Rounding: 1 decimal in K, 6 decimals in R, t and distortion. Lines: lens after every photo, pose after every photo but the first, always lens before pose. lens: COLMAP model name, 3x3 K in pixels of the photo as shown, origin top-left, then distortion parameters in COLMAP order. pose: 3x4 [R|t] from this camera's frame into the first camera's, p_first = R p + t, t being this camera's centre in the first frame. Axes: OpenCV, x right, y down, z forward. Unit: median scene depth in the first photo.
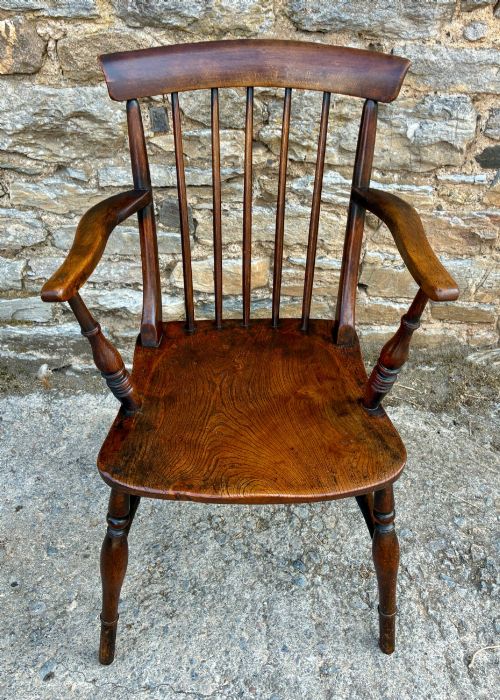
lens RADIAL K [[631.8, 0, 245.2], [0, 631.8, 311.4], [0, 0, 1]] dist [0.013998, 0.016618]
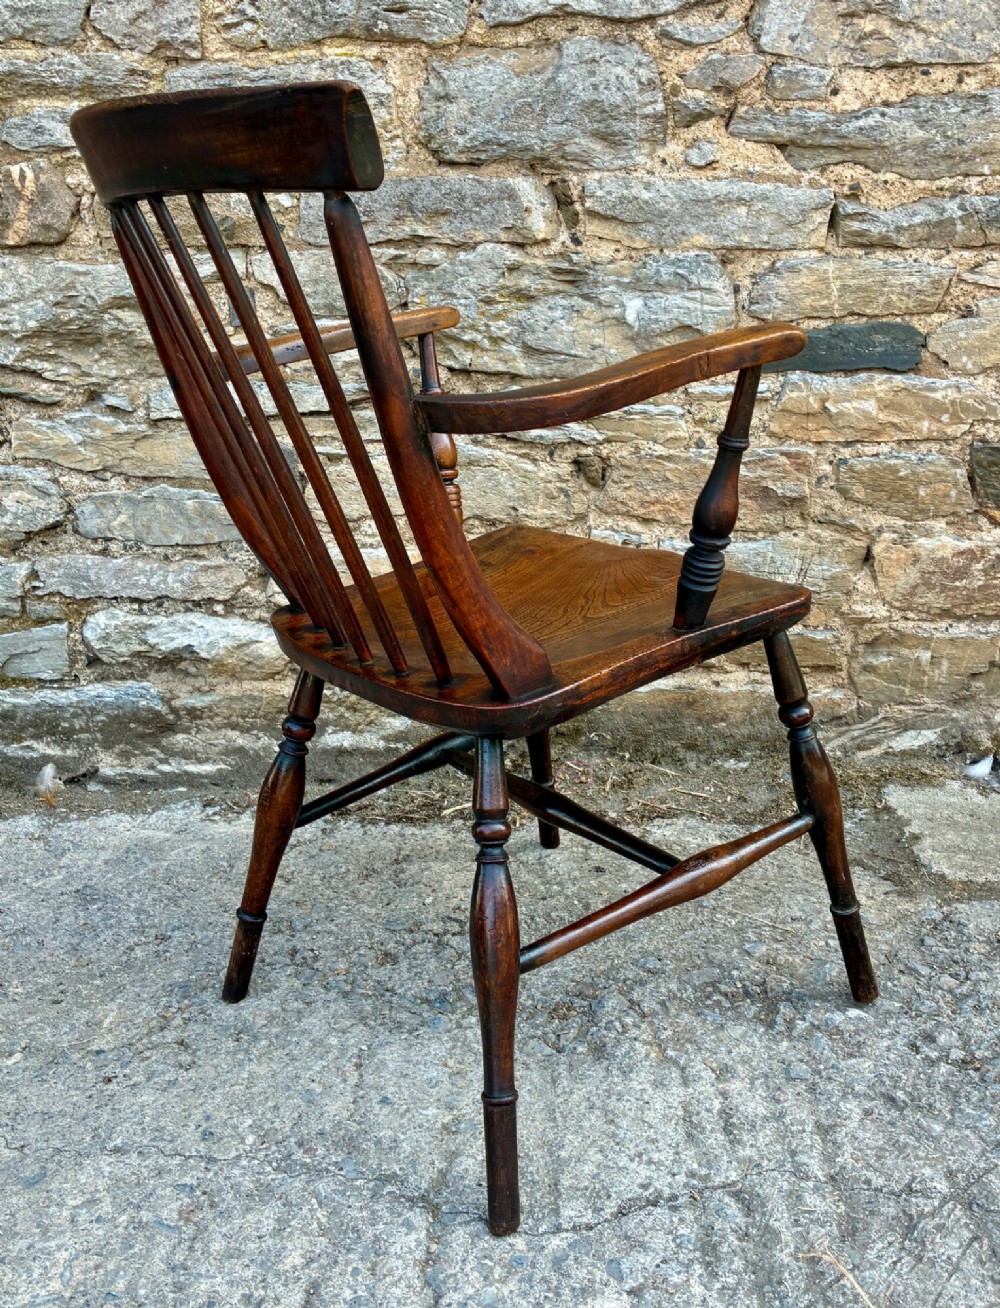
lens RADIAL K [[1299.3, 0, 505.8], [0, 1299.3, 621.9], [0, 0, 1]] dist [0.019833, 0.000000]
pose [[0.997667, -0.024929, -0.063548, 0.214781], [0.001945, 0.940934, -0.338586, 0.461466], [0.068235, 0.337672, 0.938787, -0.137329]]
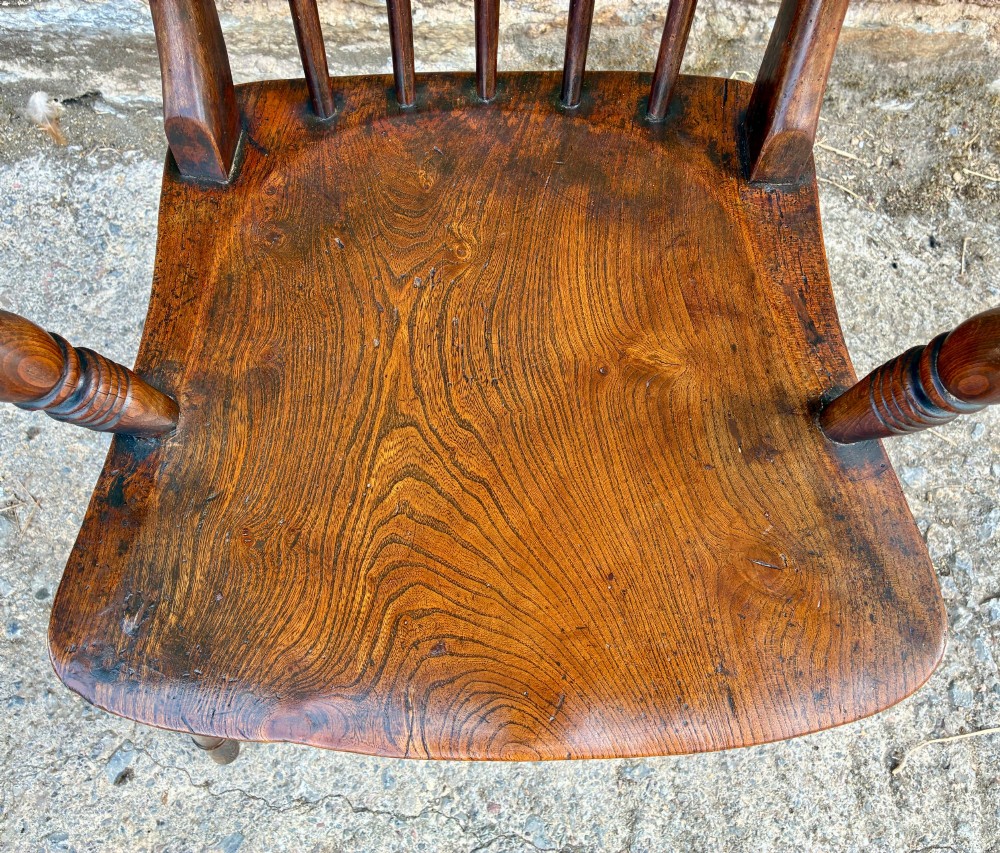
lens RADIAL K [[867.5, 0, 489.1], [0, 867.5, 427.1], [0, 0, 1]] dist [0.057709, -0.074829]
pose [[0.999951, 0.009255, -0.003478, 0.005872], [-0.005697, 0.826909, 0.562307, -0.090145], [0.008080, -0.562260, 0.826921, 0.467312]]
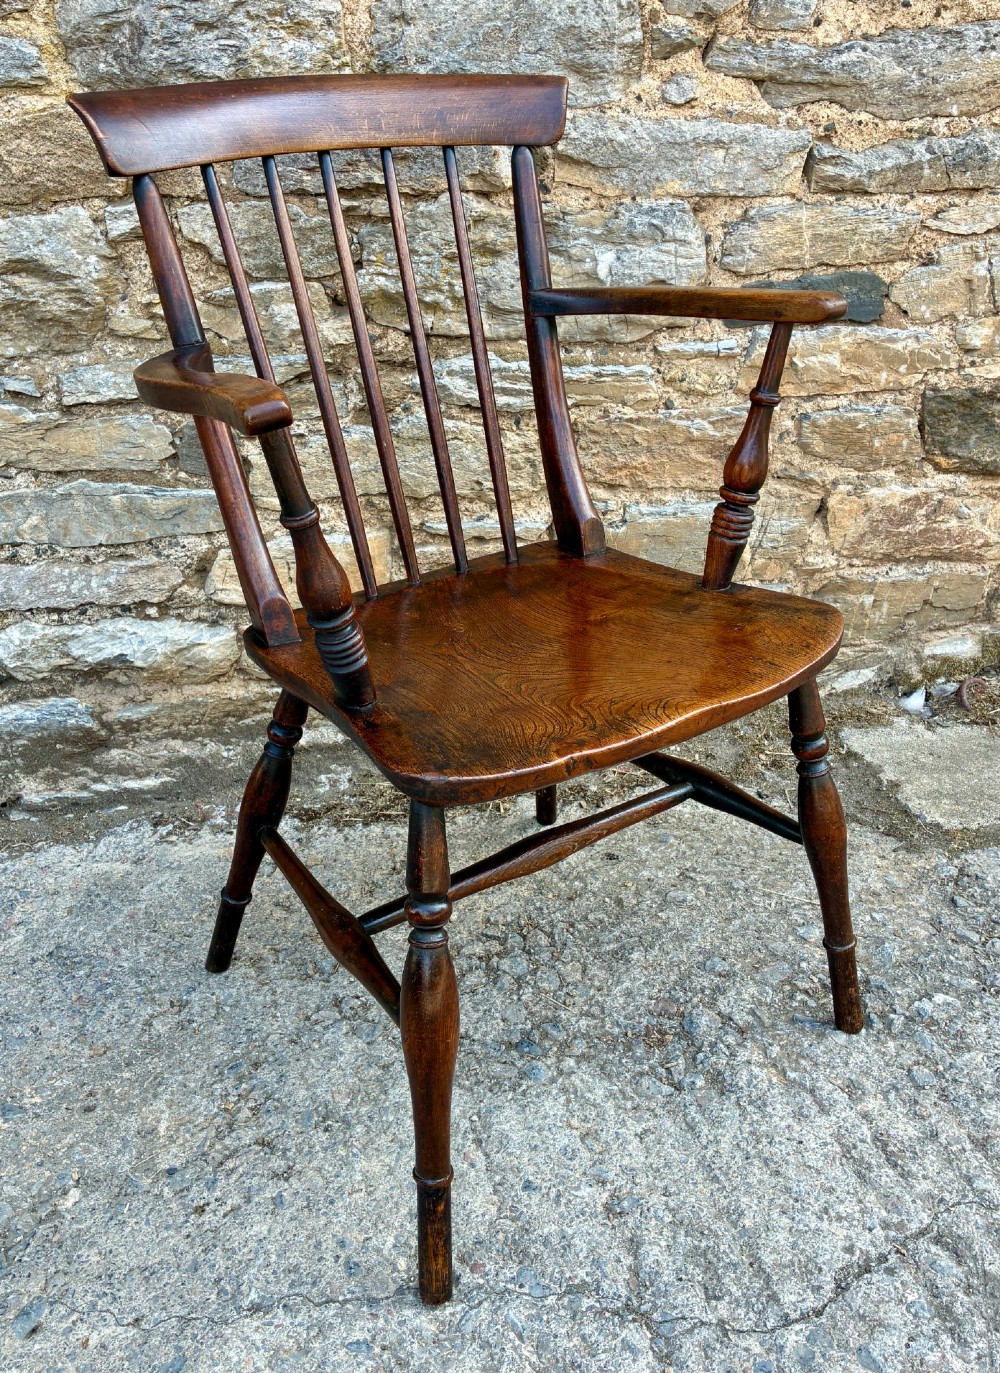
lens RADIAL K [[1179.0, 0, 475.1], [0, 1179.0, 639.7], [0, 0, 1]] dist [0.017239, 0.000125]
pose [[0.982195, -0.107923, 0.153770, -0.064869], [0.138054, 0.969778, -0.201176, 0.264201], [-0.127411, 0.218823, 0.967411, 0.022752]]
